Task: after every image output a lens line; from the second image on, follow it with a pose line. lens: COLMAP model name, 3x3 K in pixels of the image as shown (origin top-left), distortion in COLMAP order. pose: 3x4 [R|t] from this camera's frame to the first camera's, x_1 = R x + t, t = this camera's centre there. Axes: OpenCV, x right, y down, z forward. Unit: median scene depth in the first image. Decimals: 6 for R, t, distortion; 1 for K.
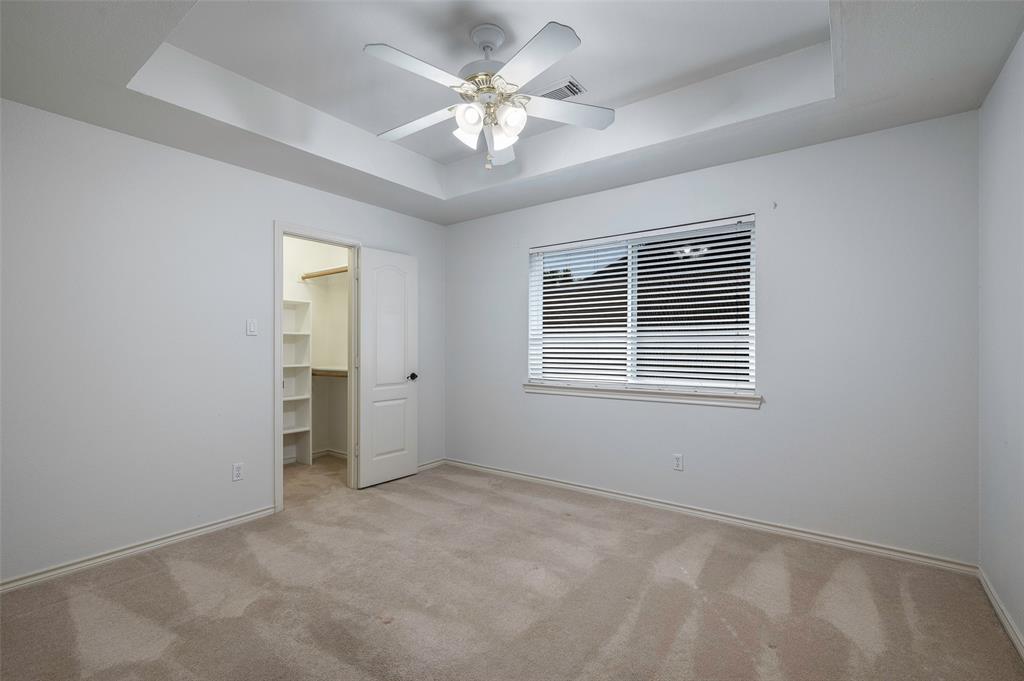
lens RADIAL K [[455.4, 0, 513.4], [0, 455.4, 344.6], [0, 0, 1]] dist [0.000621, -0.000226]
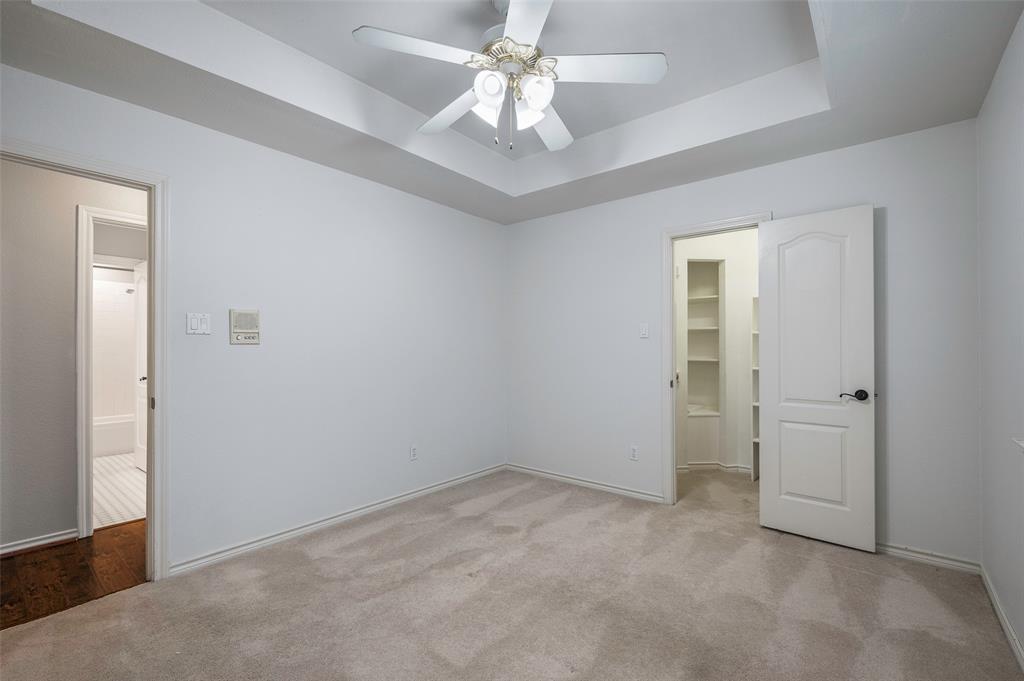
lens RADIAL K [[455.4, 0, 512.7], [0, 455.4, 341.2], [0, 0, 1]] dist [0.000621, -0.000226]
pose [[-0.047587, -0.007281, -0.998841, 0.532896], [0.003037, 0.999968, -0.007434, -0.002992], [0.998862, -0.003387, -0.047563, 0.664334]]
